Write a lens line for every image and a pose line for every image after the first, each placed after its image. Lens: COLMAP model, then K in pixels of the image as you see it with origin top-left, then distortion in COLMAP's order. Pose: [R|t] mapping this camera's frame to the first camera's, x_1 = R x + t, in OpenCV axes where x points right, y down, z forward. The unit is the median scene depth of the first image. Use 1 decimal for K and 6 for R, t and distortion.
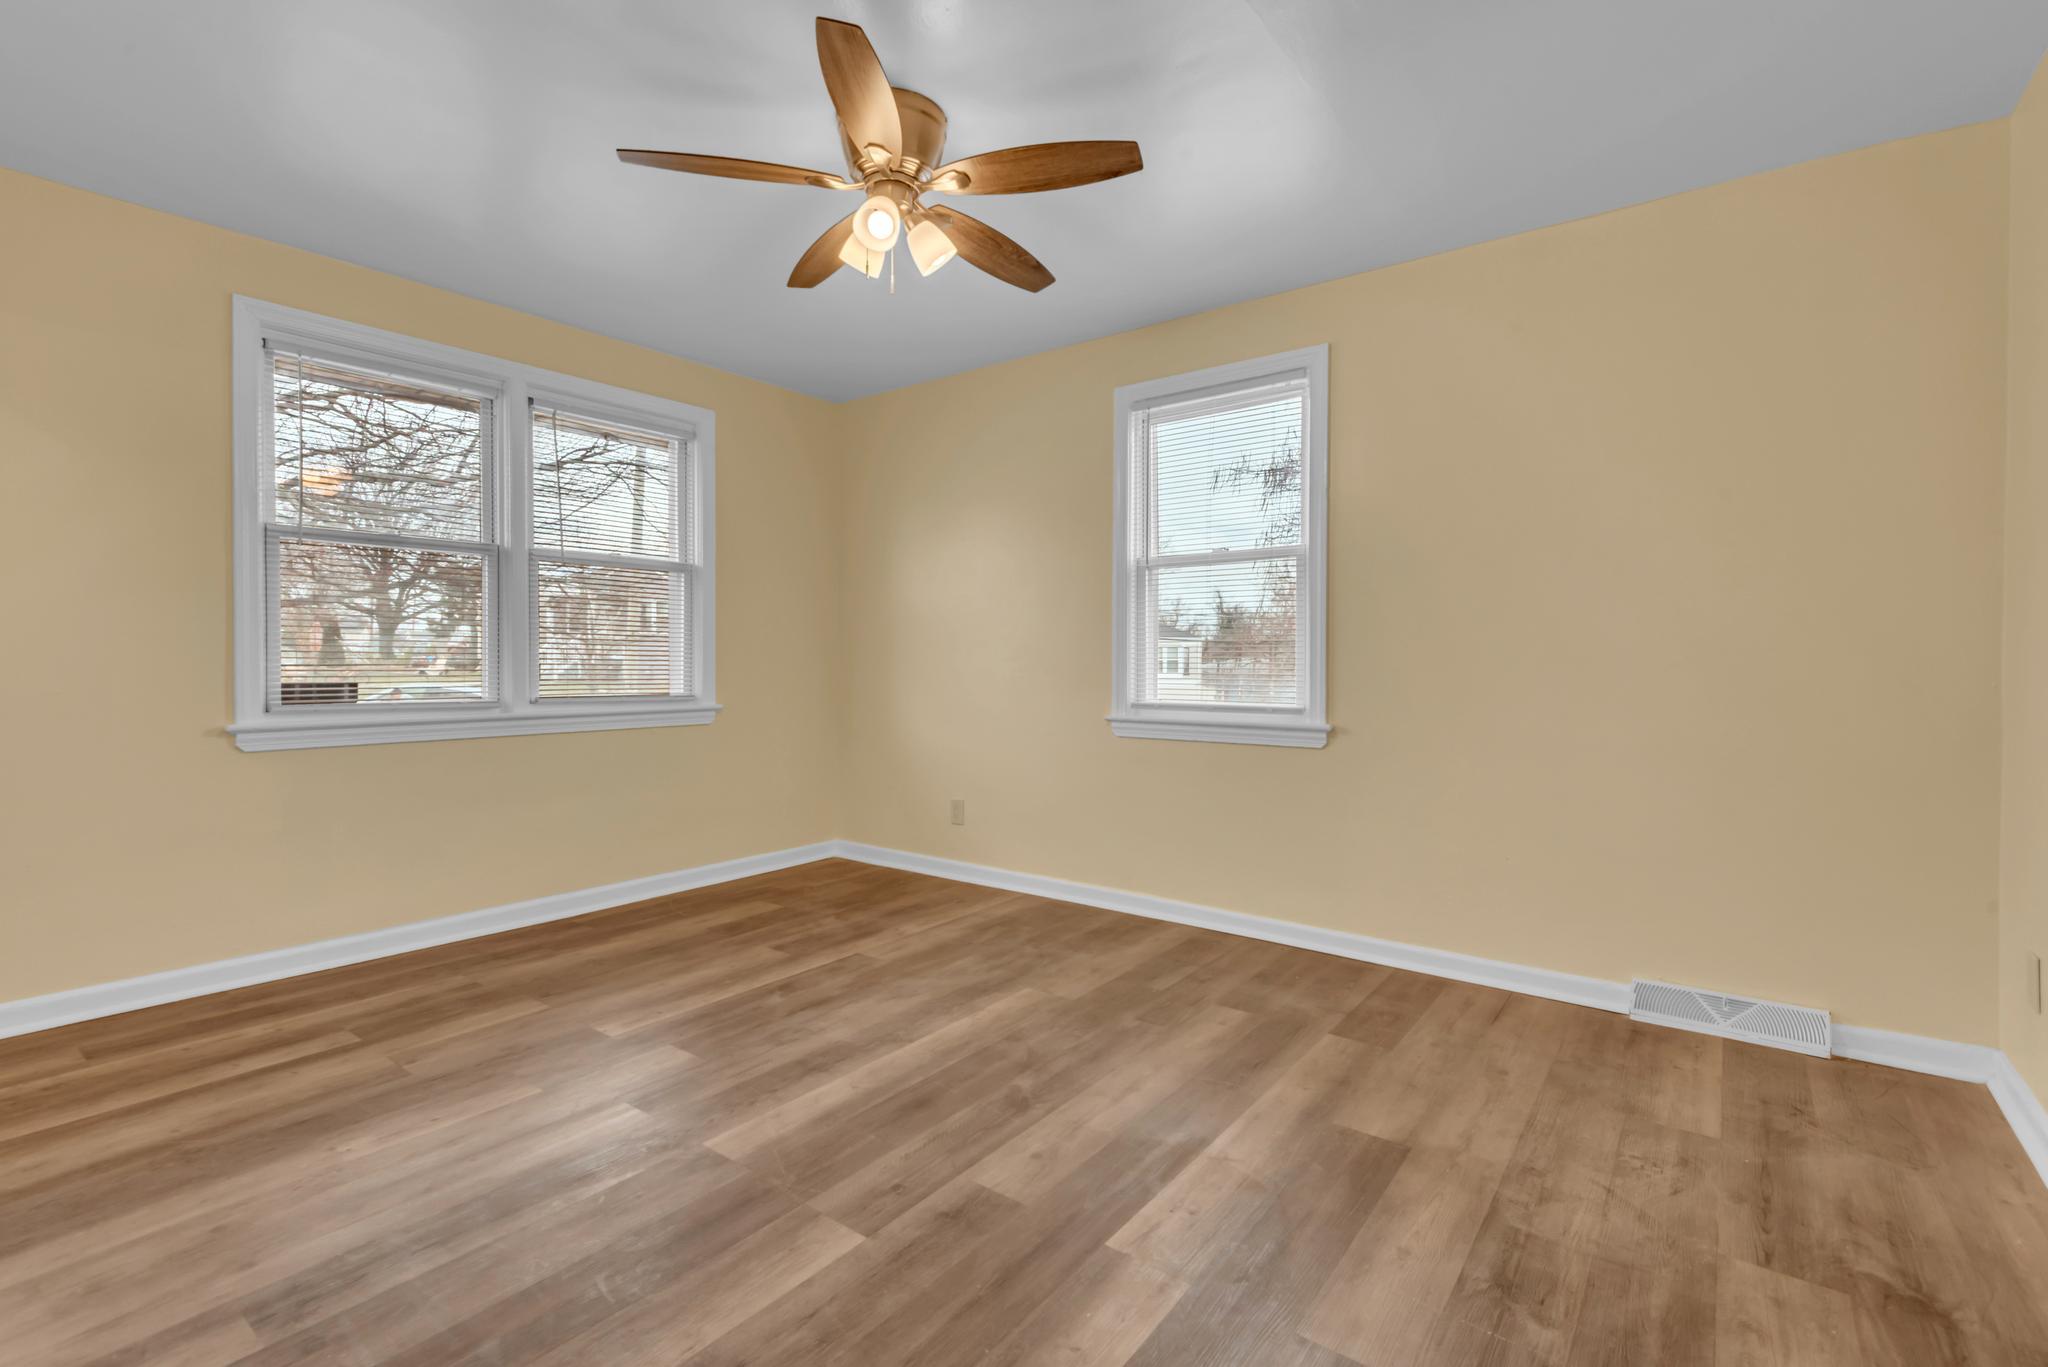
lens RADIAL K [[943.6, 0, 1030.0], [0, 943.6, 667.0], [0, 0, 1]] dist [0.027818, -0.012646]
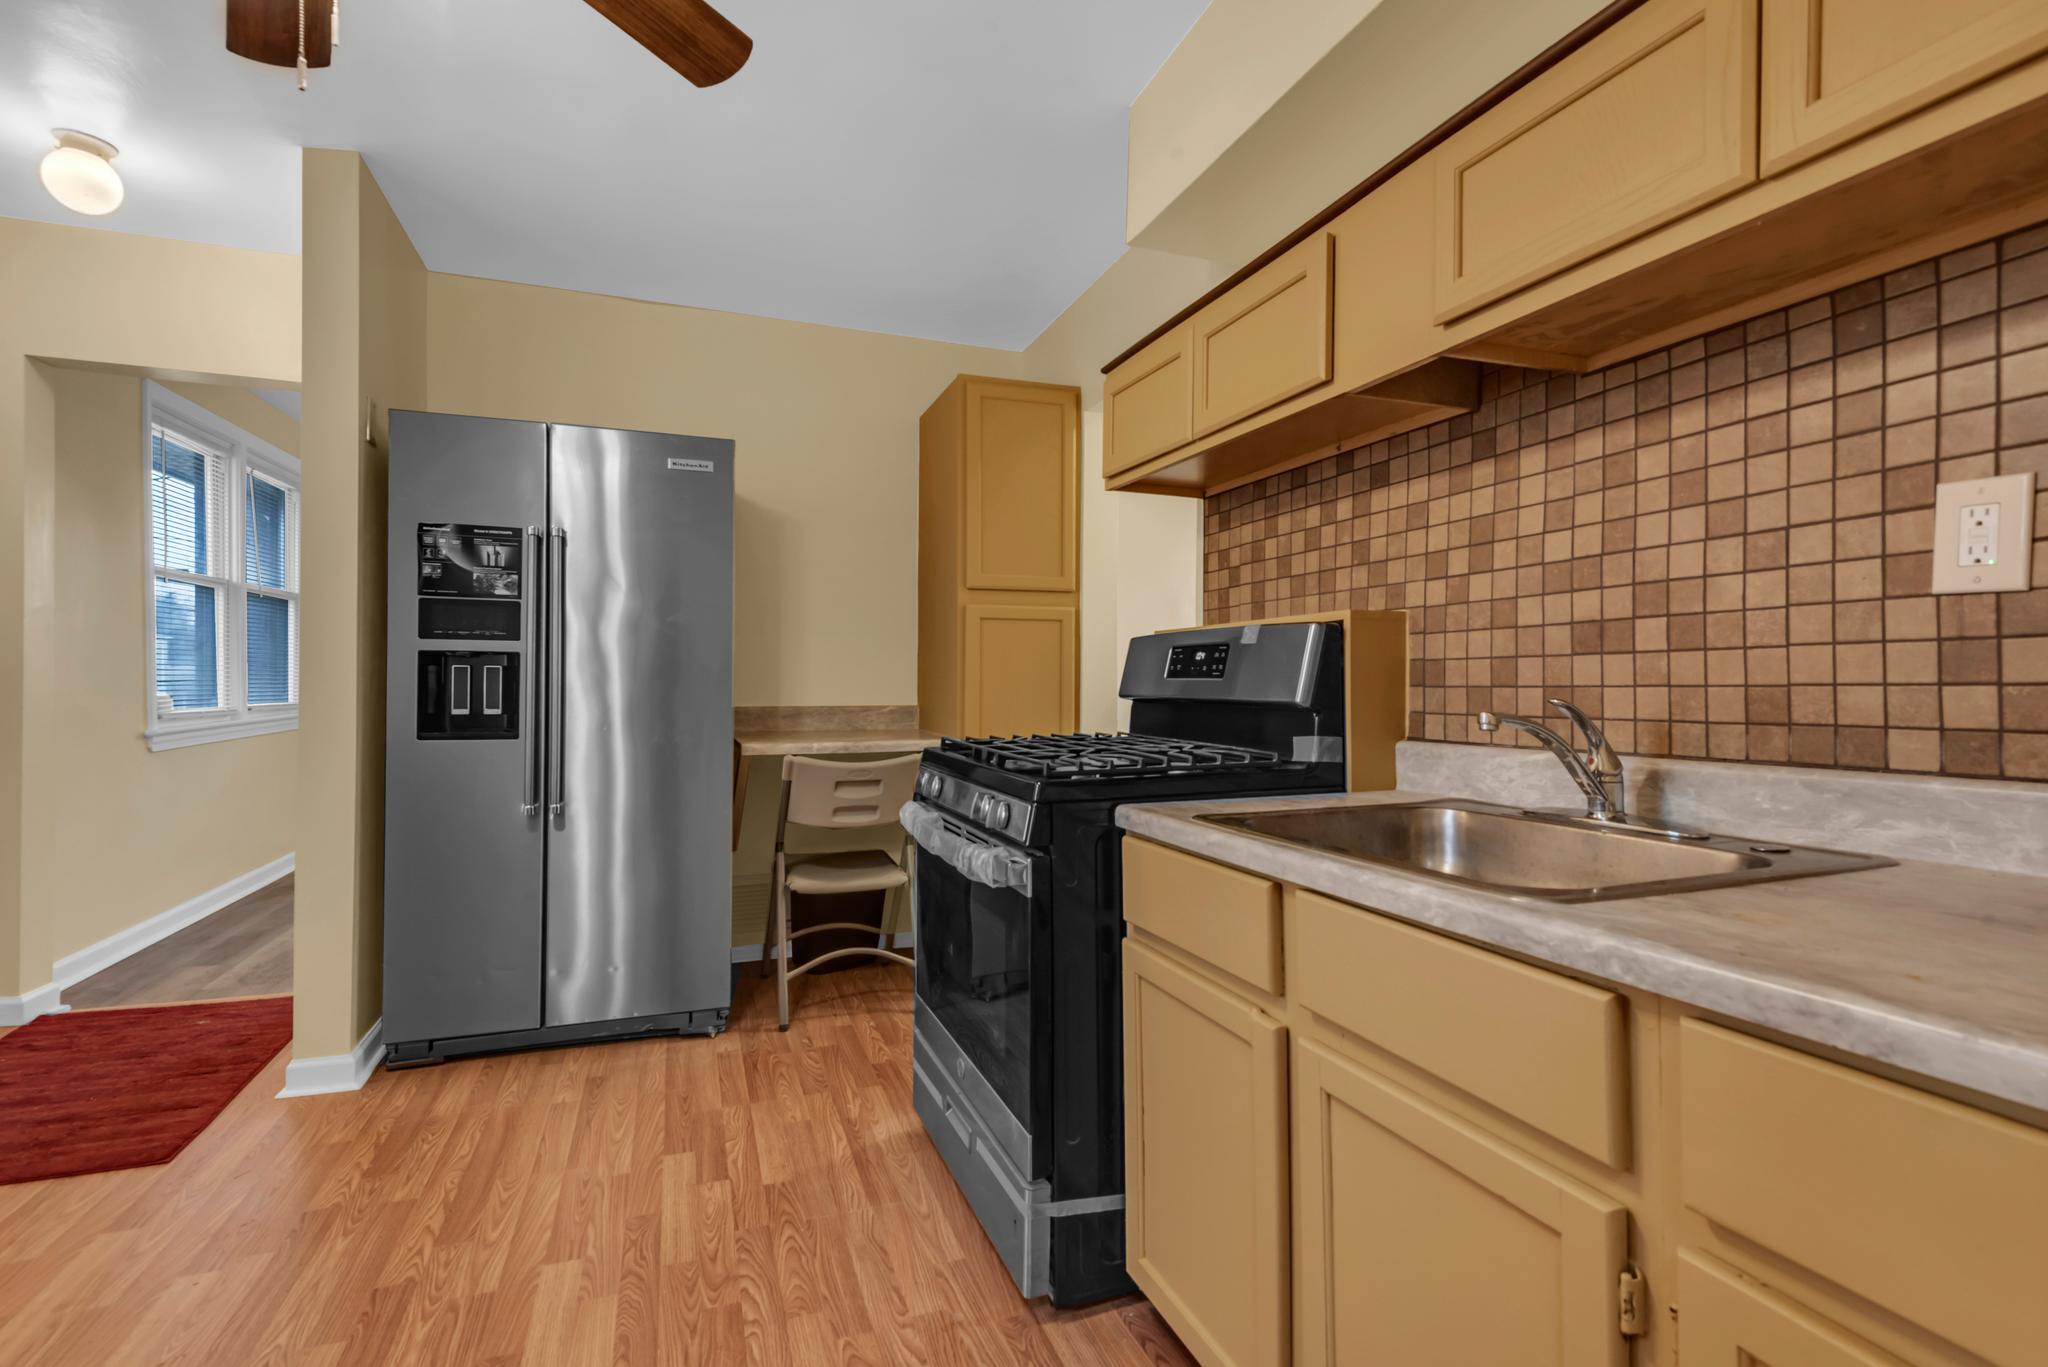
lens RADIAL K [[942.2, 0, 1015.0], [0, 942.2, 677.9], [0, 0, 1]] dist [0.024496, -0.013889]
pose [[0.554553, -0.001158, 0.832148, -1.230534], [0.004181, 0.999990, -0.001395, 0.000268], [-0.832138, 0.004253, 0.554552, -0.597403]]
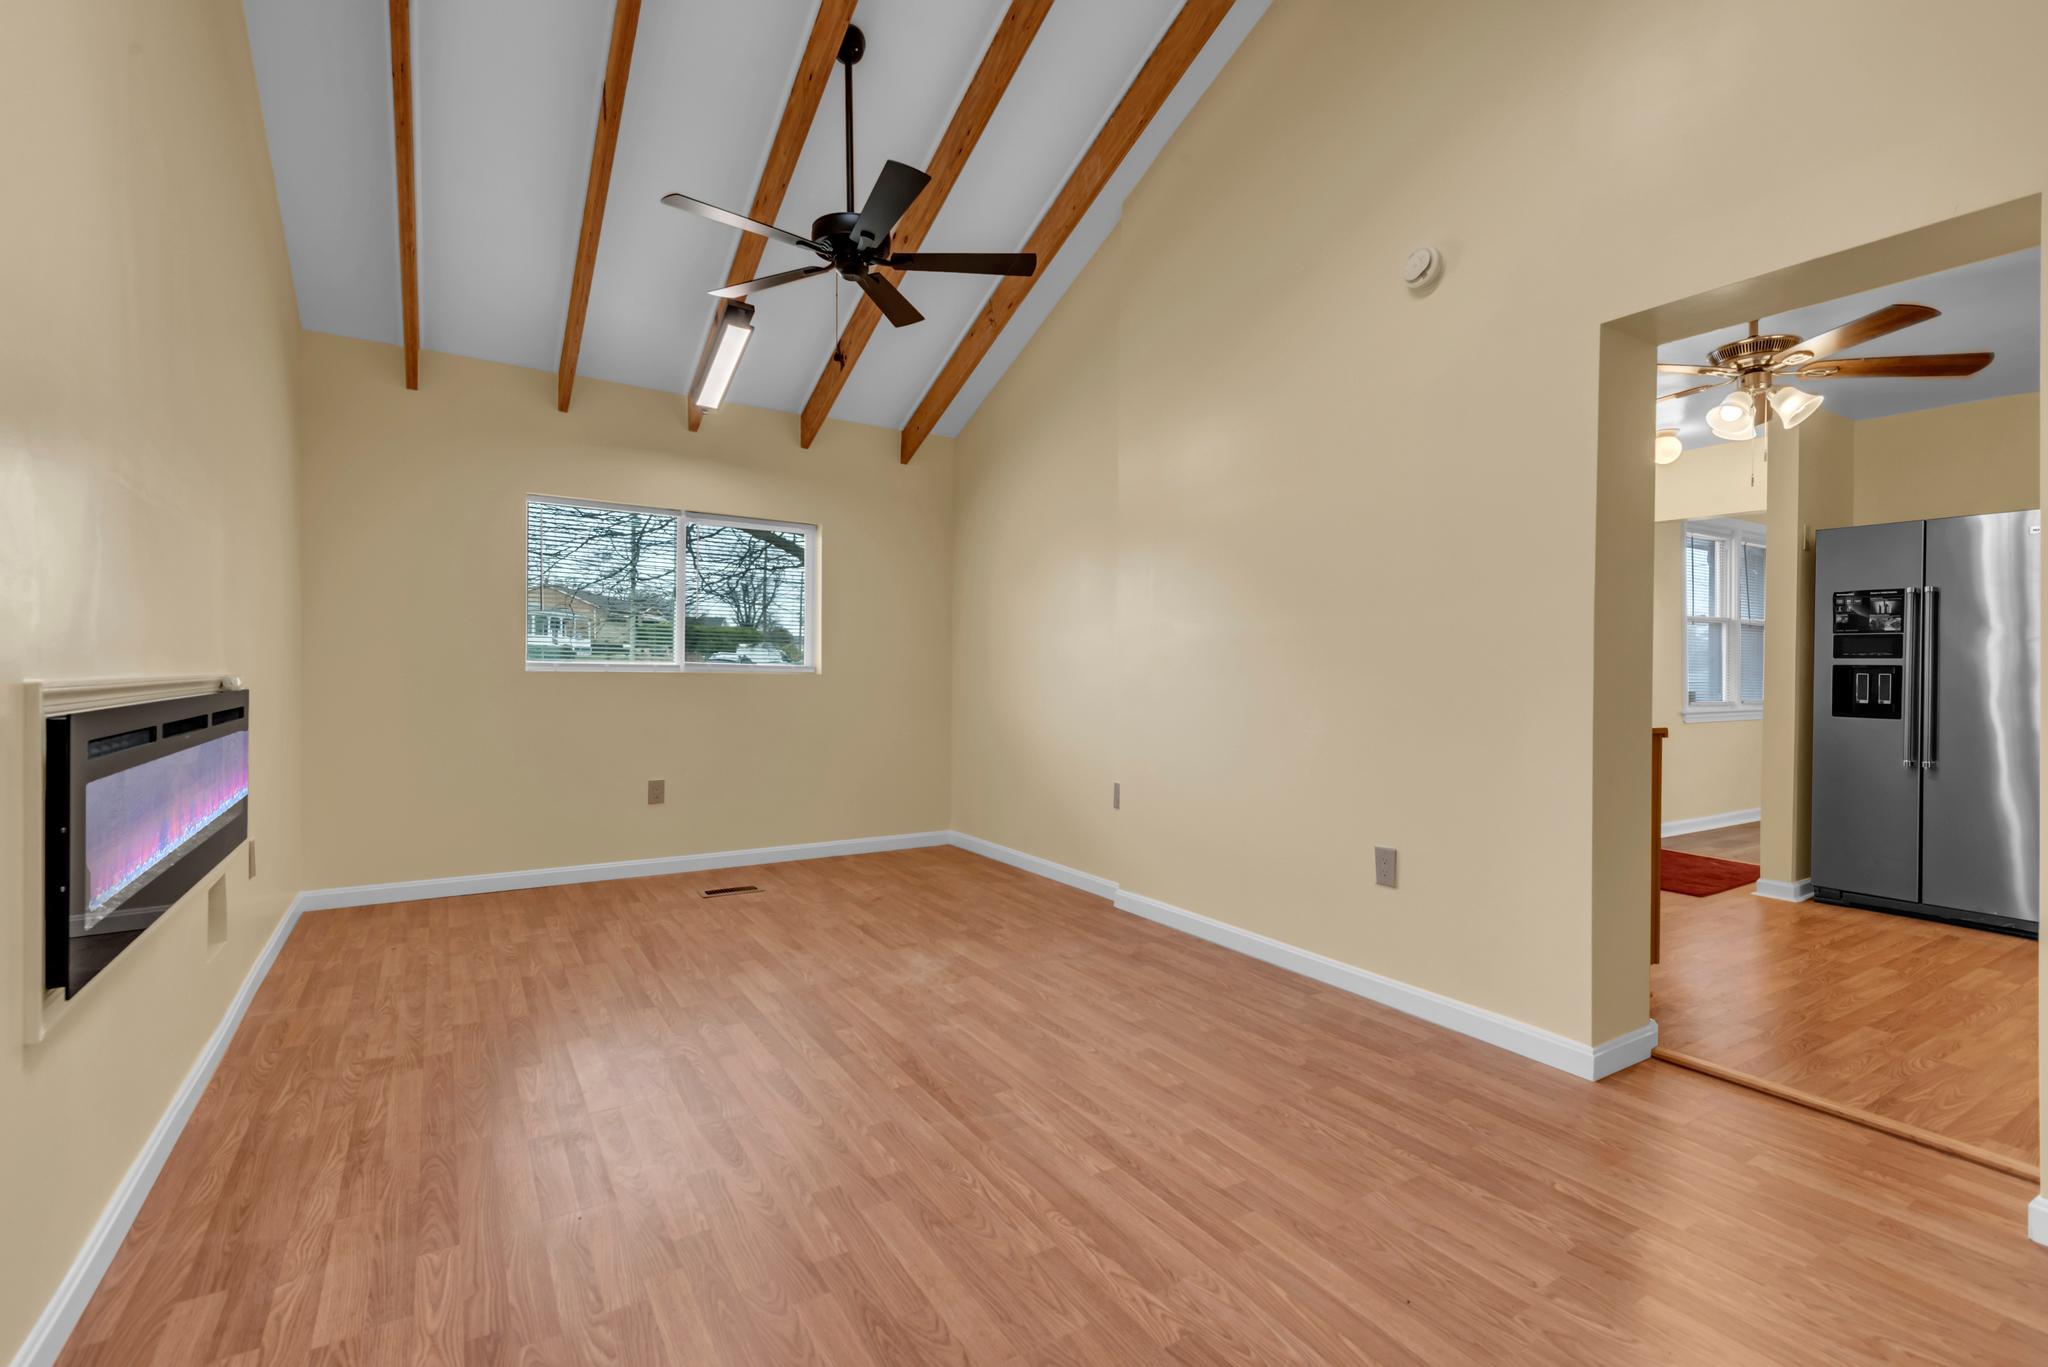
lens RADIAL K [[920.5, 0, 1029.9], [0, 920.5, 670.4], [0, 0, 1]] dist [0.026003, -0.014397]
pose [[0.938283, 0.007098, -0.345796, -1.485670], [-0.011392, 0.999881, -0.010386, 0.009713], [0.345681, 0.013684, 0.938252, -1.450930]]
